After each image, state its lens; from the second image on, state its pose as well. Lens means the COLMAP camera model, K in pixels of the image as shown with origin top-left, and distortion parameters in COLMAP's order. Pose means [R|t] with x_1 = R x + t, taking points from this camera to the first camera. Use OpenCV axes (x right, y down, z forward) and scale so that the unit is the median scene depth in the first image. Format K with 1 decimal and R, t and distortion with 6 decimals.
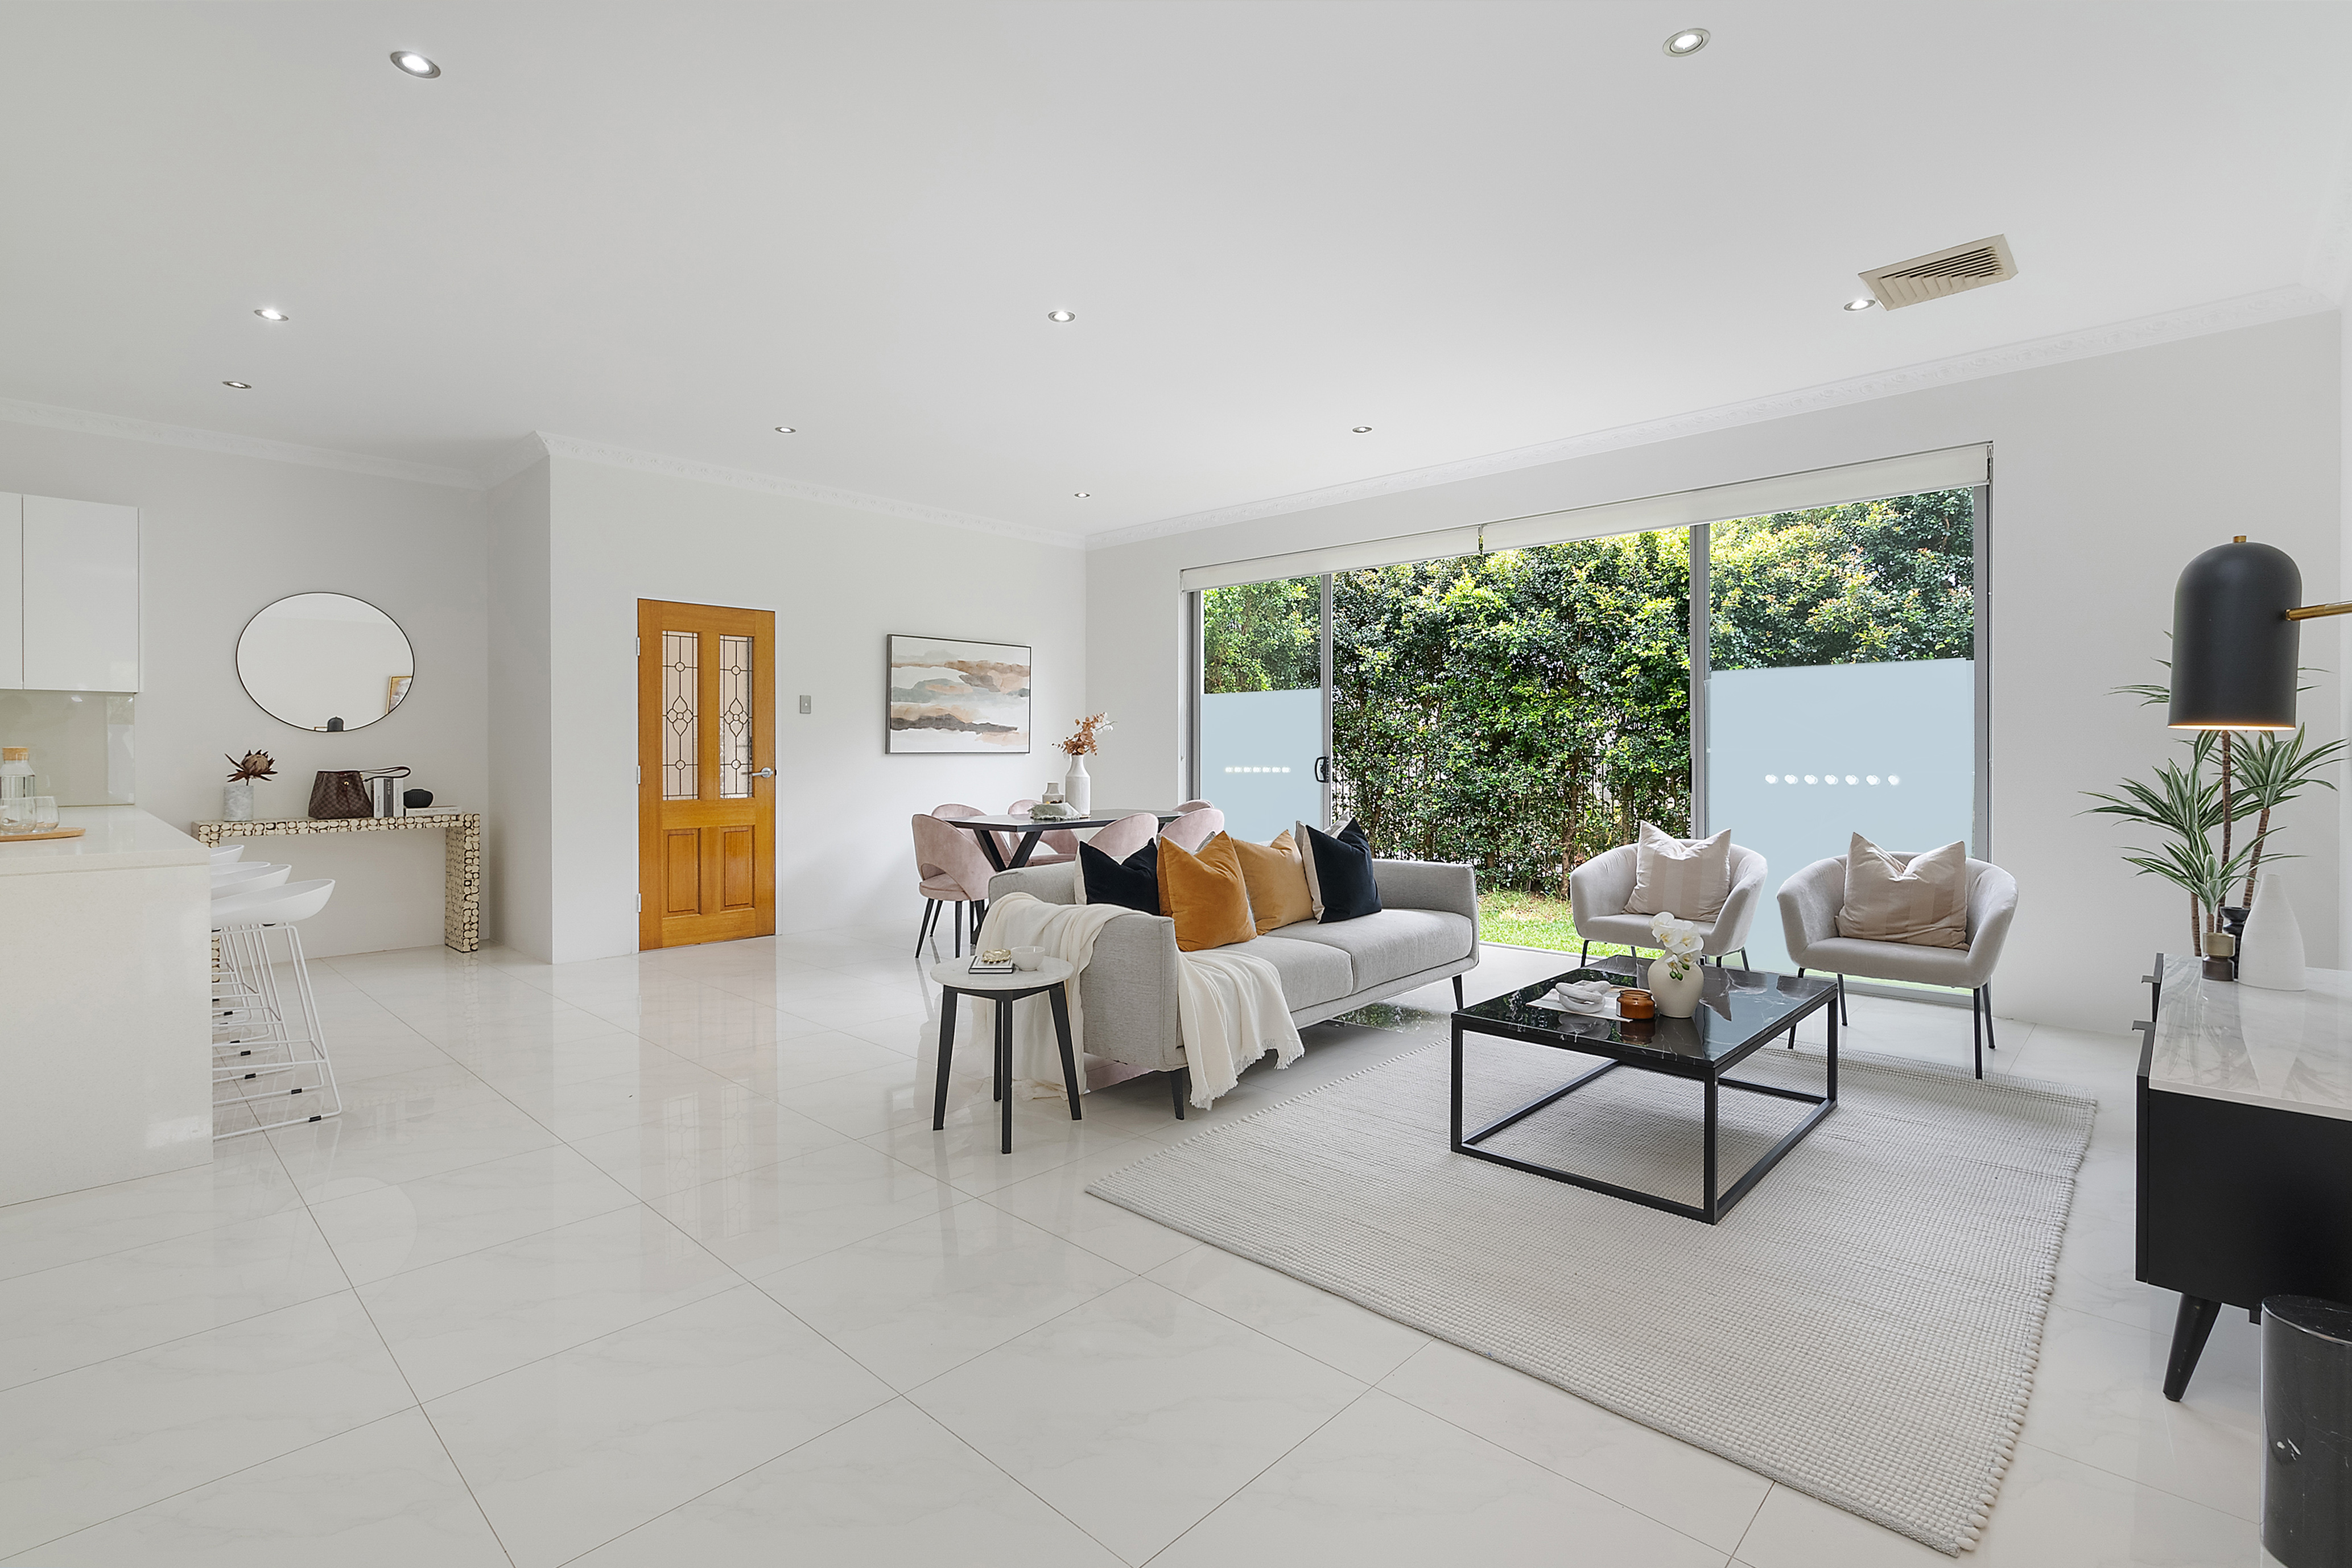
lens RADIAL K [[1069.3, 0, 1188.9], [0, 1069.3, 776.8], [0, 0, 1]] dist [0.000462, -0.000025]
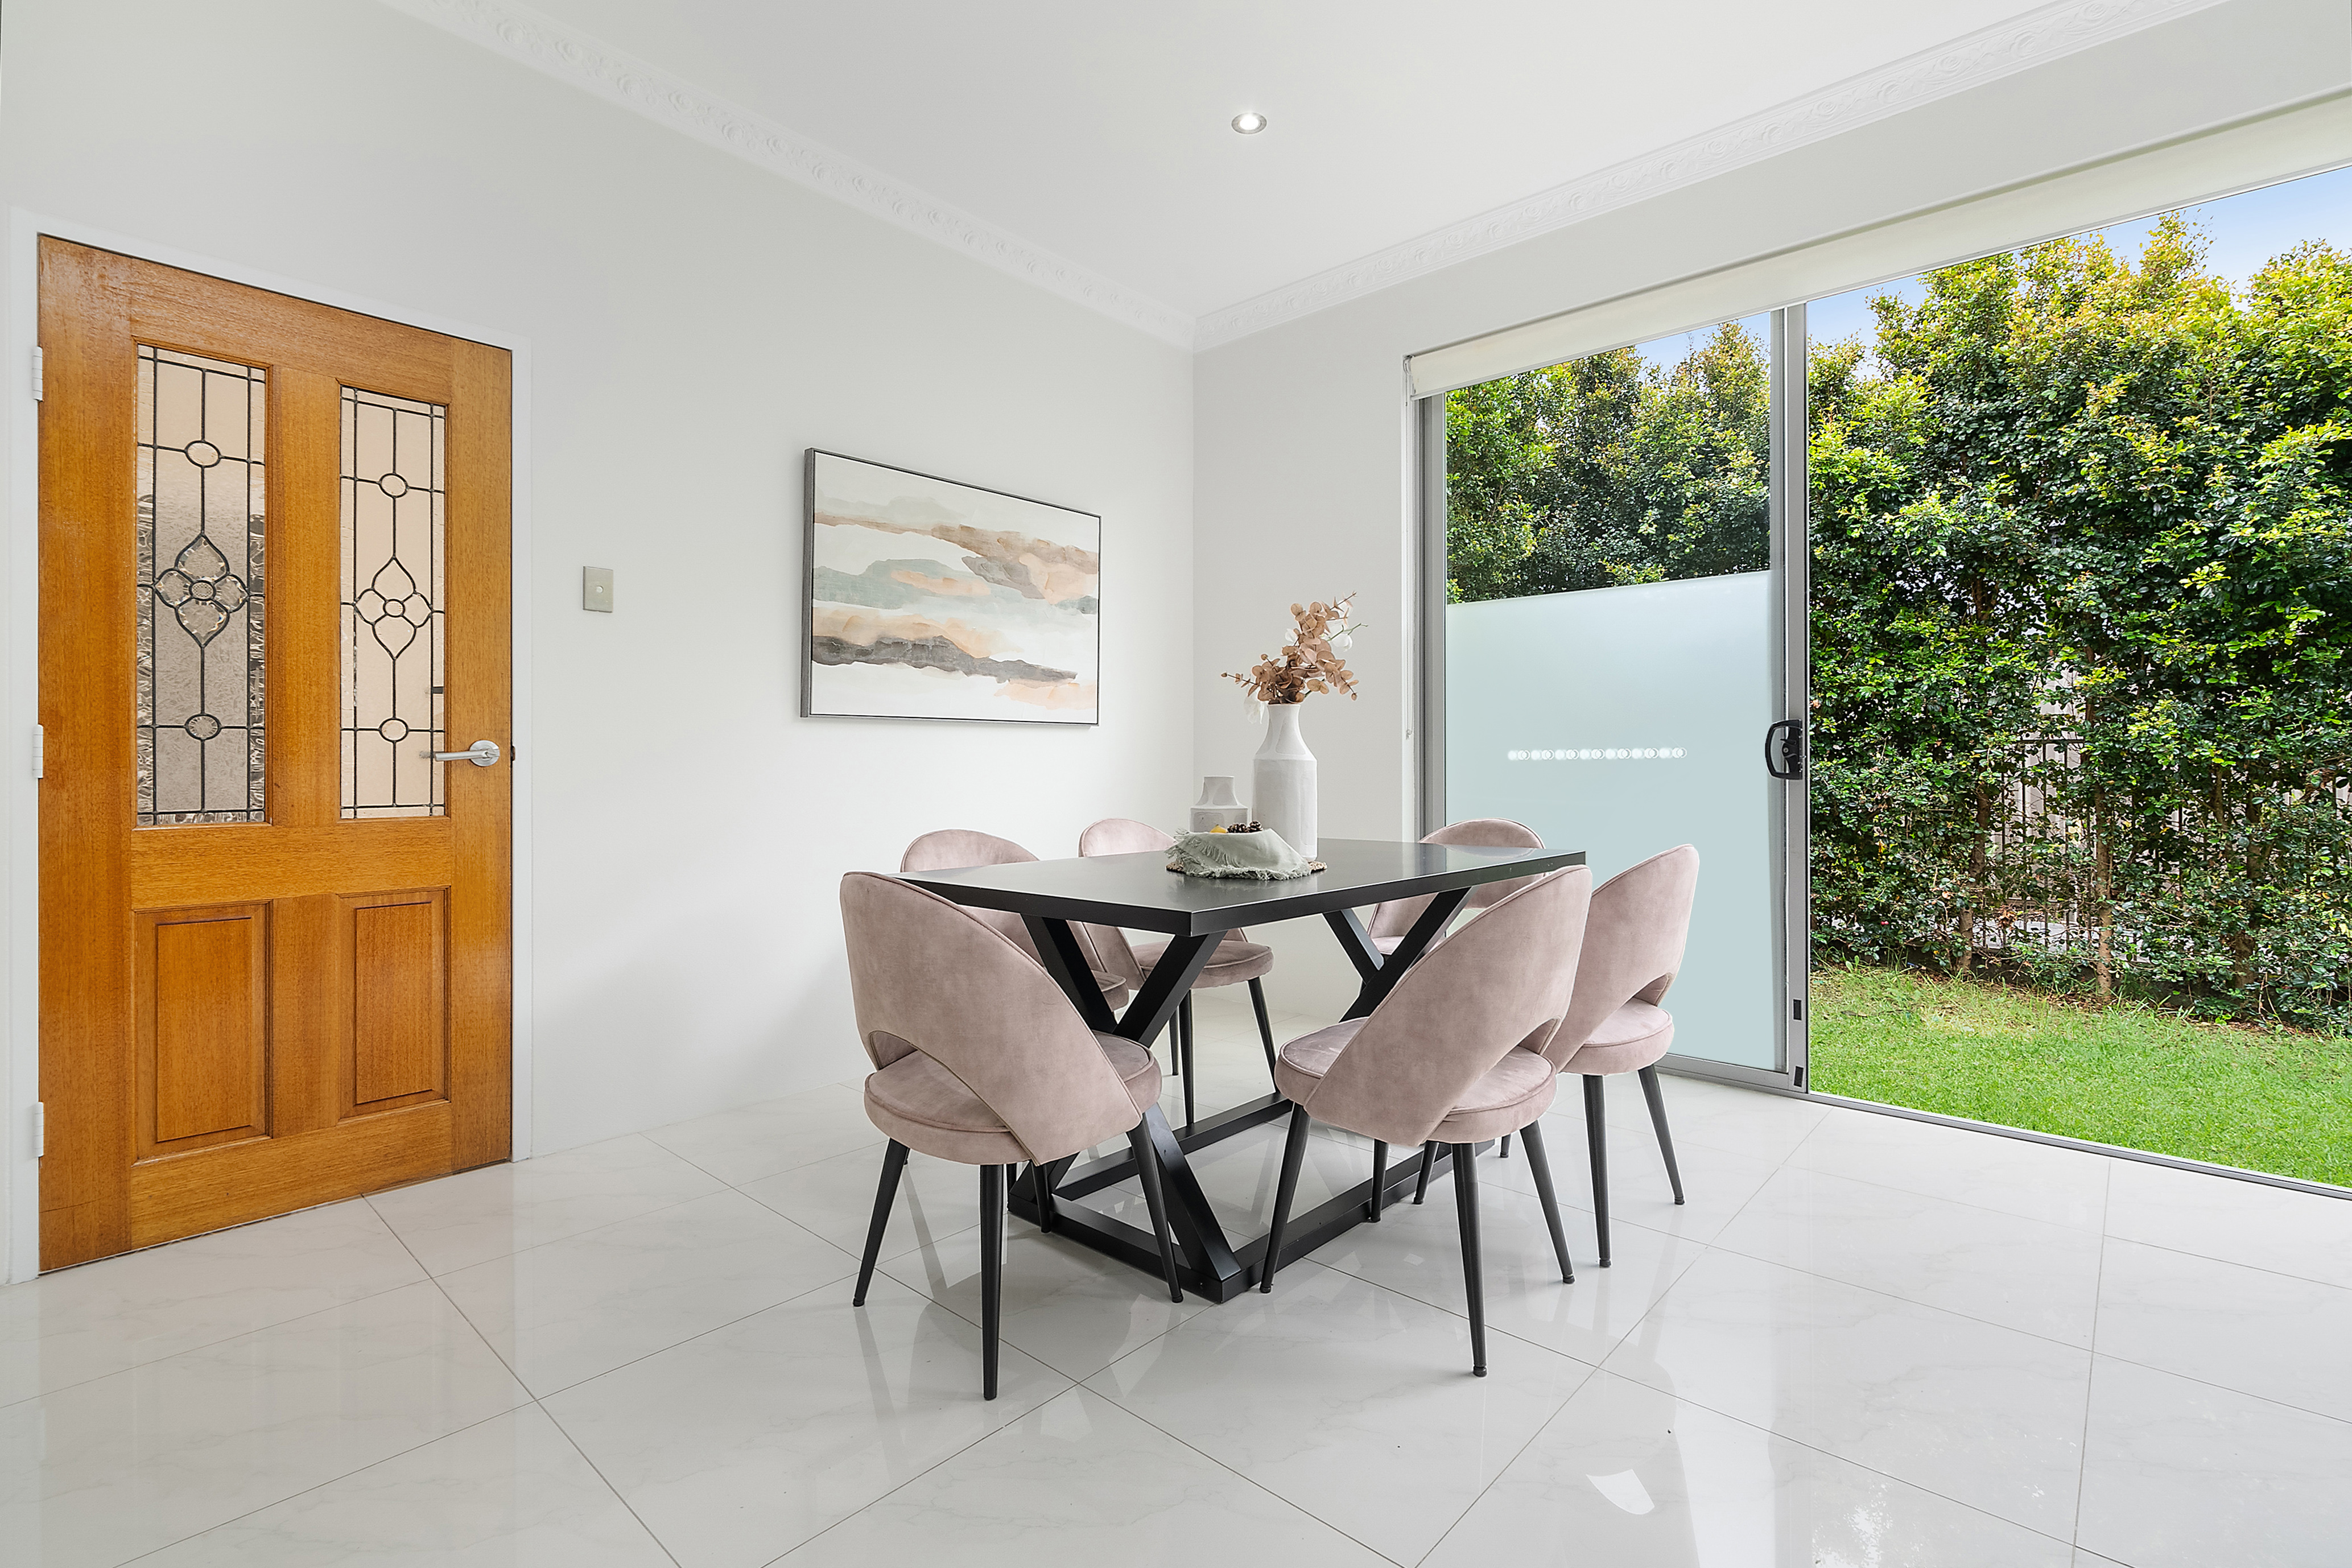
lens RADIAL K [[1069.3, 0, 1163.3], [0, 1069.3, 774.2], [0, 0, 1]] dist [0.000462, -0.000025]
pose [[0.999999, -0.001438, 0.000028, -0.131273], [0.001439, 0.999914, -0.013029, 0.008634], [-0.000009, 0.013029, 0.999915, 0.548694]]
